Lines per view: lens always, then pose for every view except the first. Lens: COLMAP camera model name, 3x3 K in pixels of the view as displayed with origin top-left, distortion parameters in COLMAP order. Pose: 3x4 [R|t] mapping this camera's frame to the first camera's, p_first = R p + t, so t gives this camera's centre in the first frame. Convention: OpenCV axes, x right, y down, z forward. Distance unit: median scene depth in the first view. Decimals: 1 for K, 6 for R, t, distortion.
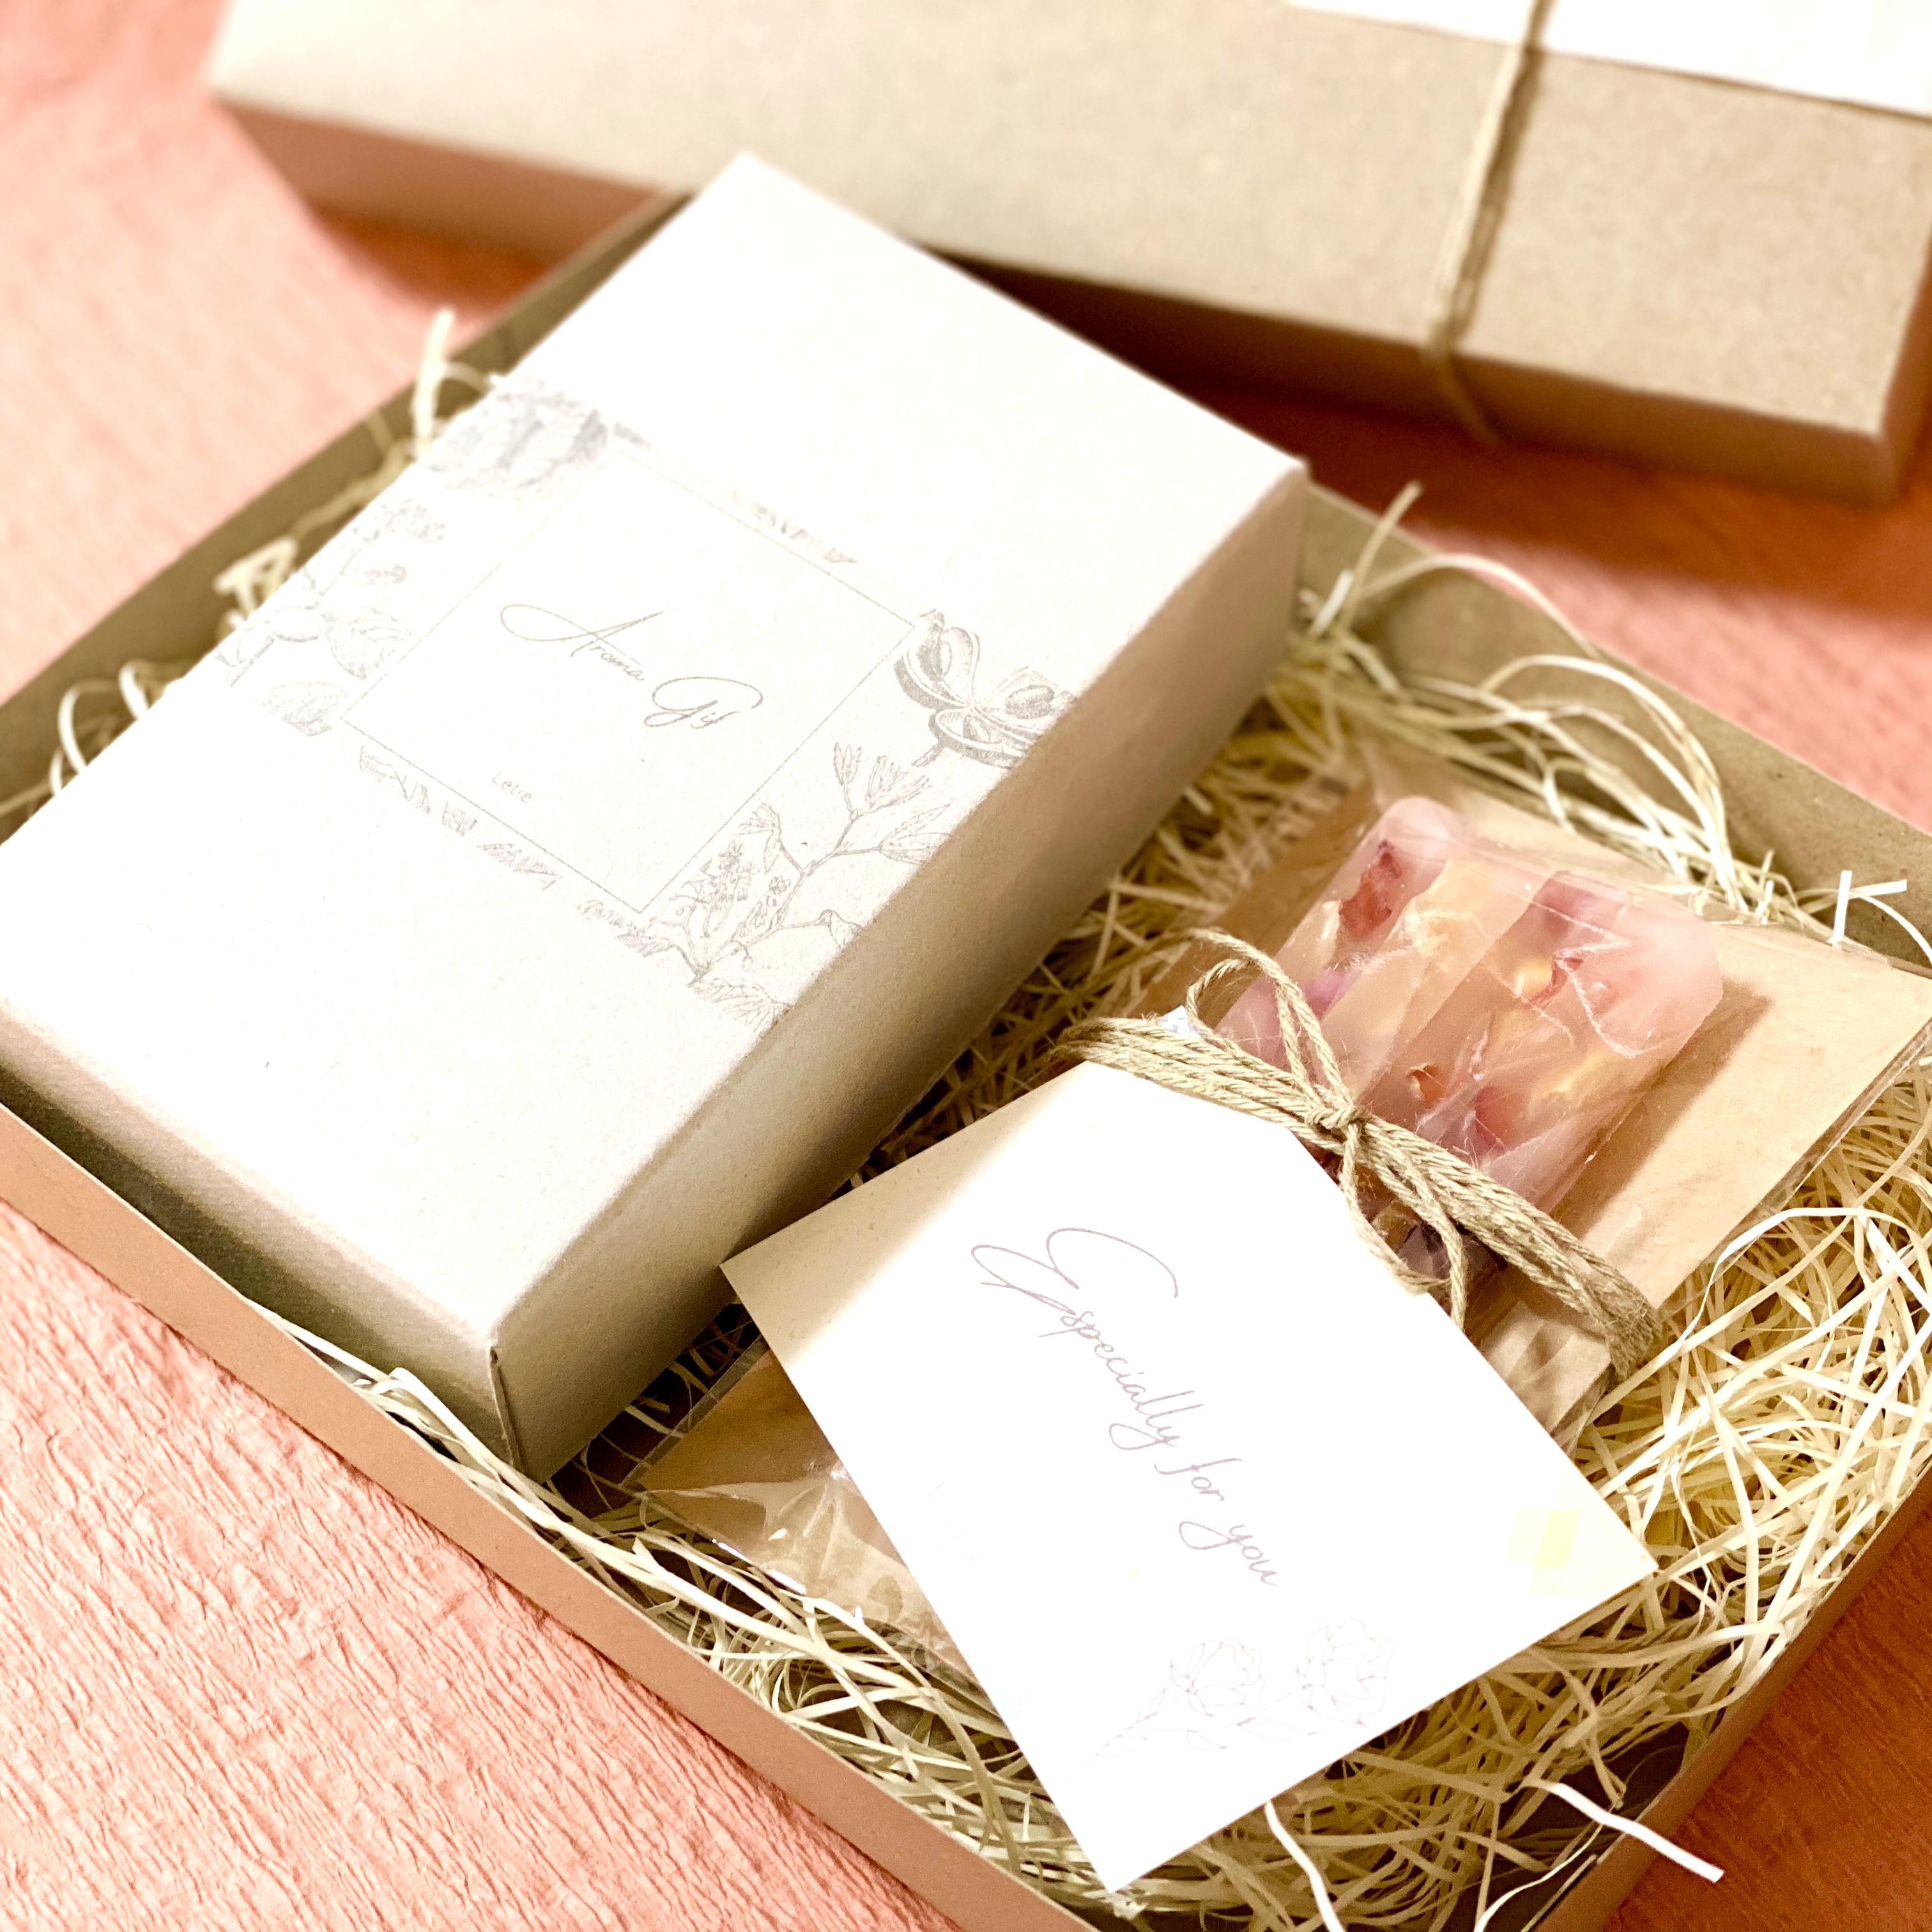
lens RADIAL K [[4335.6, 0, 1011.6], [0, 4335.6, 965.5], [0, 0, 1]] dist [0.076140, -0.360824]
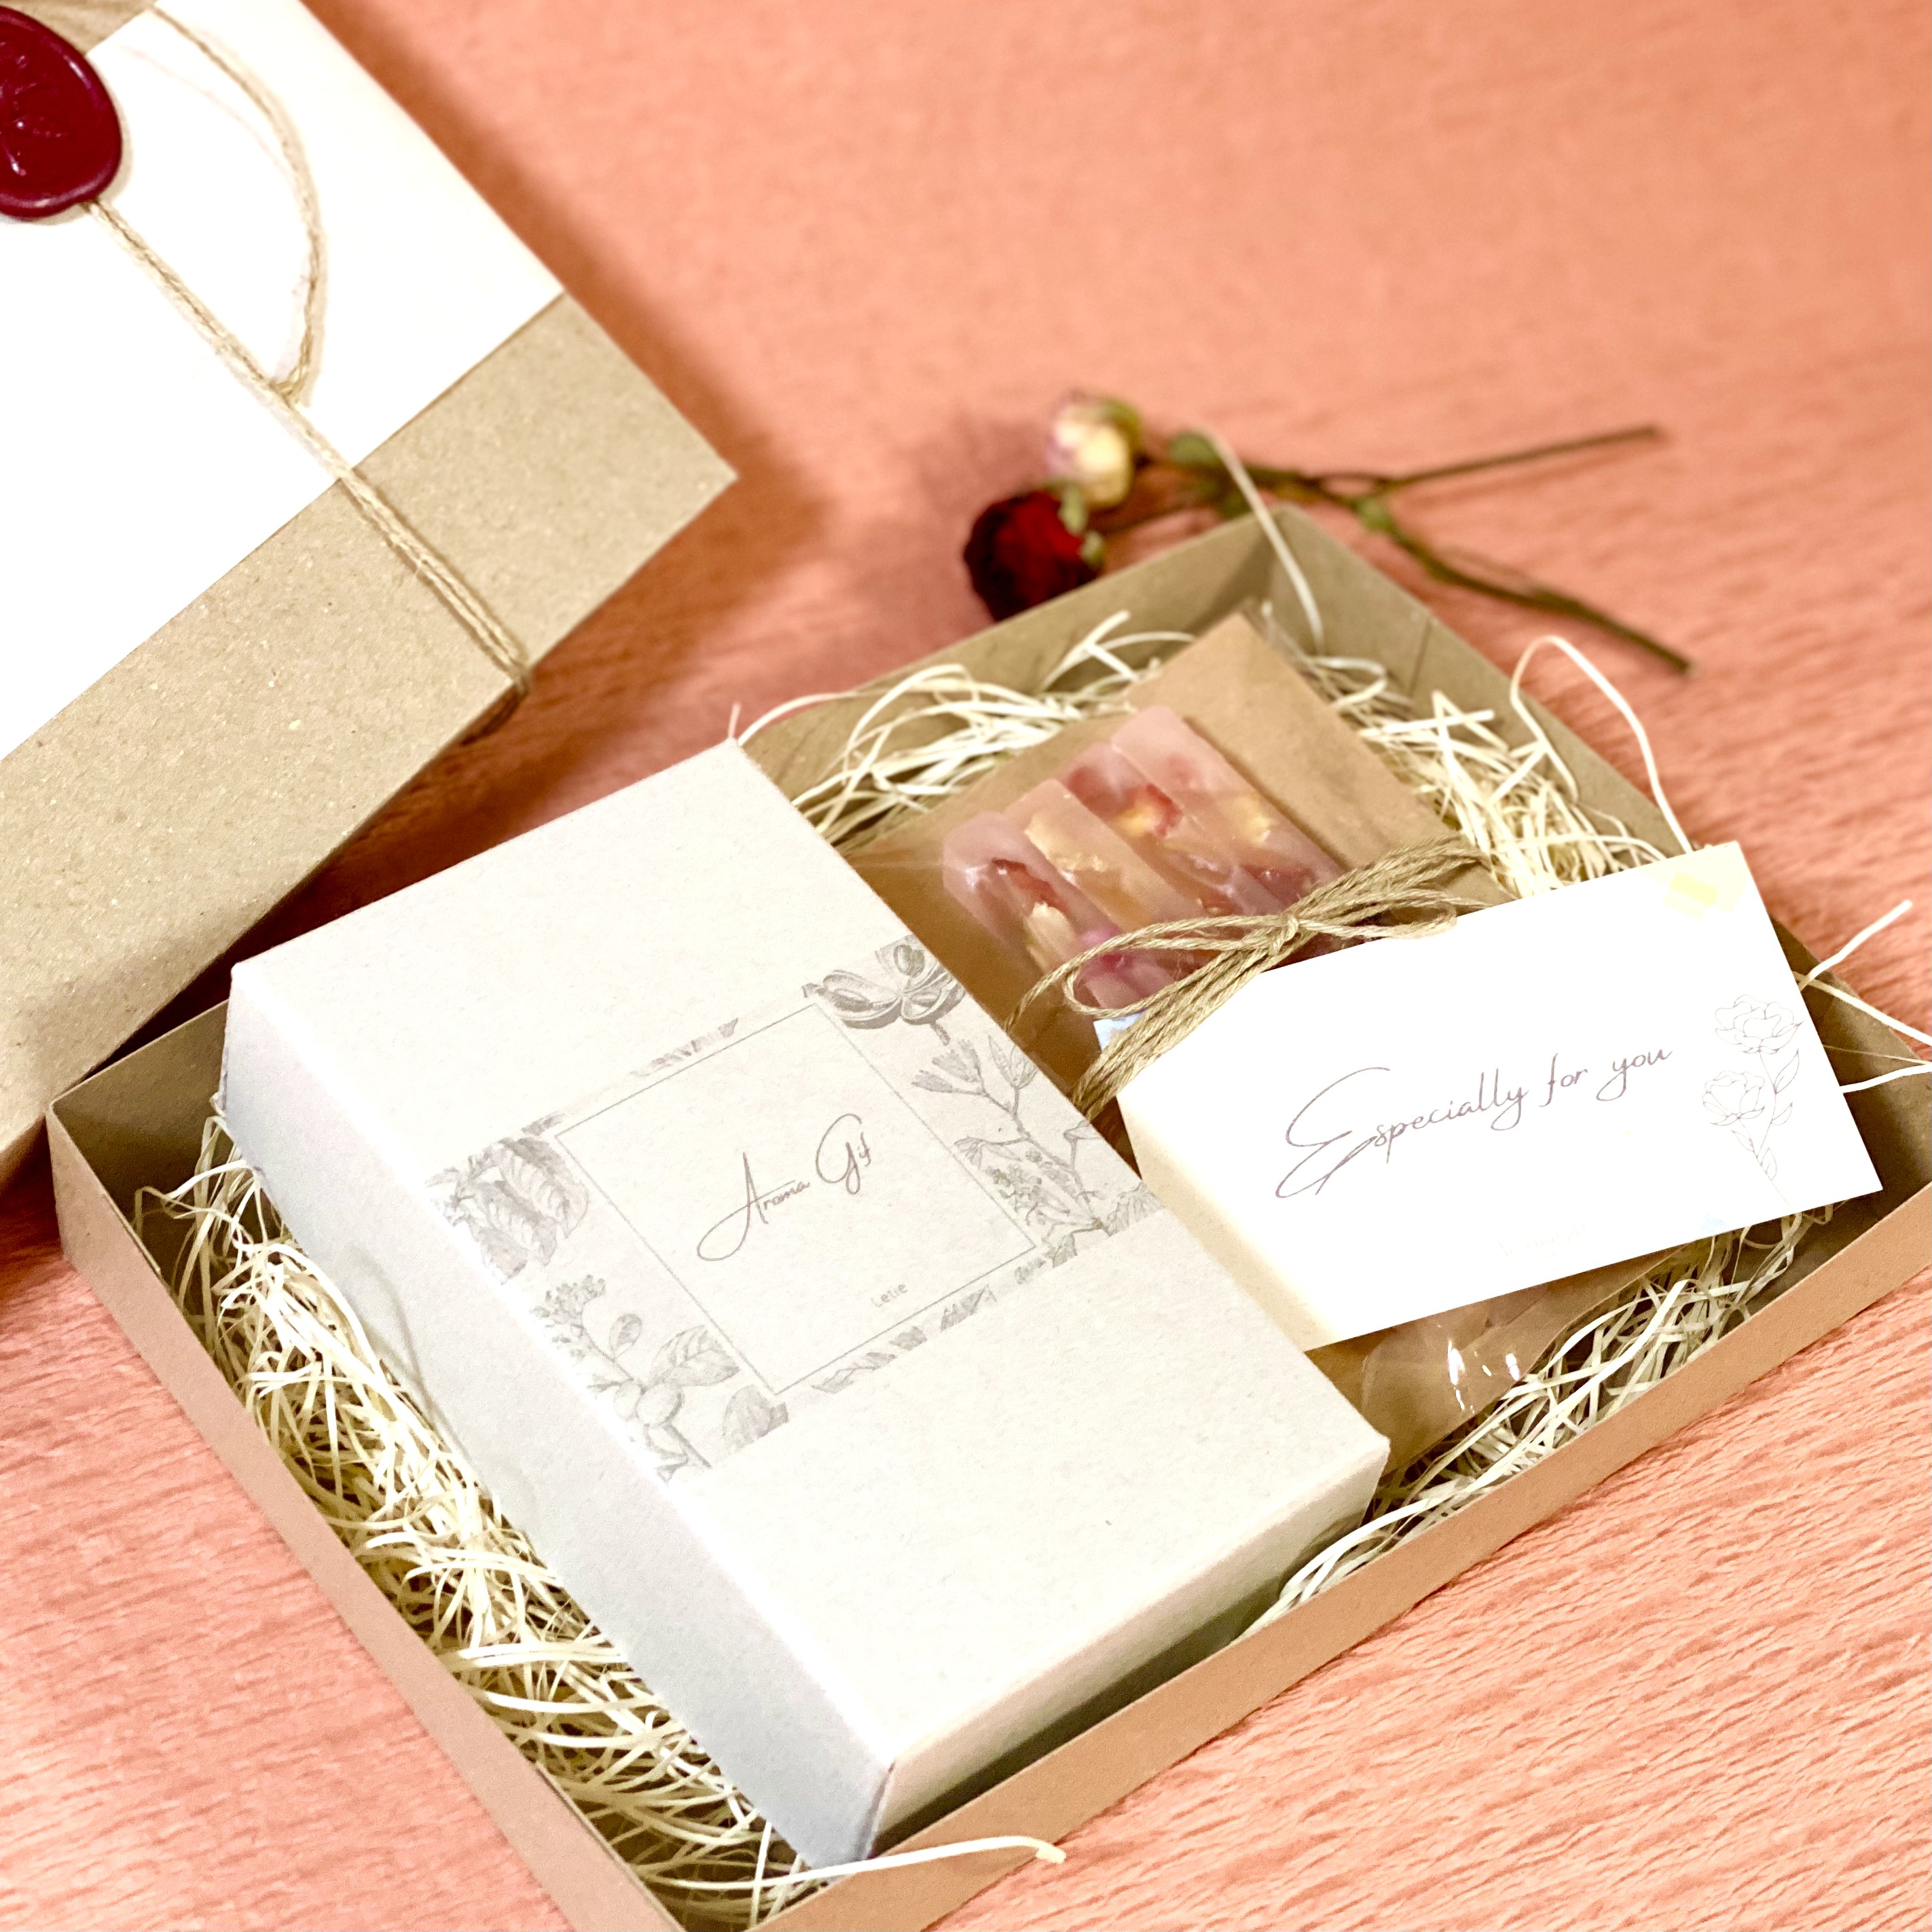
lens RADIAL K [[4399.1, 0, 966.0], [0, 4399.1, 966.0], [0, 0, 1]] dist [-0.014131, 0.931948]
pose [[0.172411, -0.672393, 0.719835, -0.911183], [0.675581, 0.612535, 0.410354, -0.571871], [-0.716843, 0.415558, 0.559864, 0.281303]]
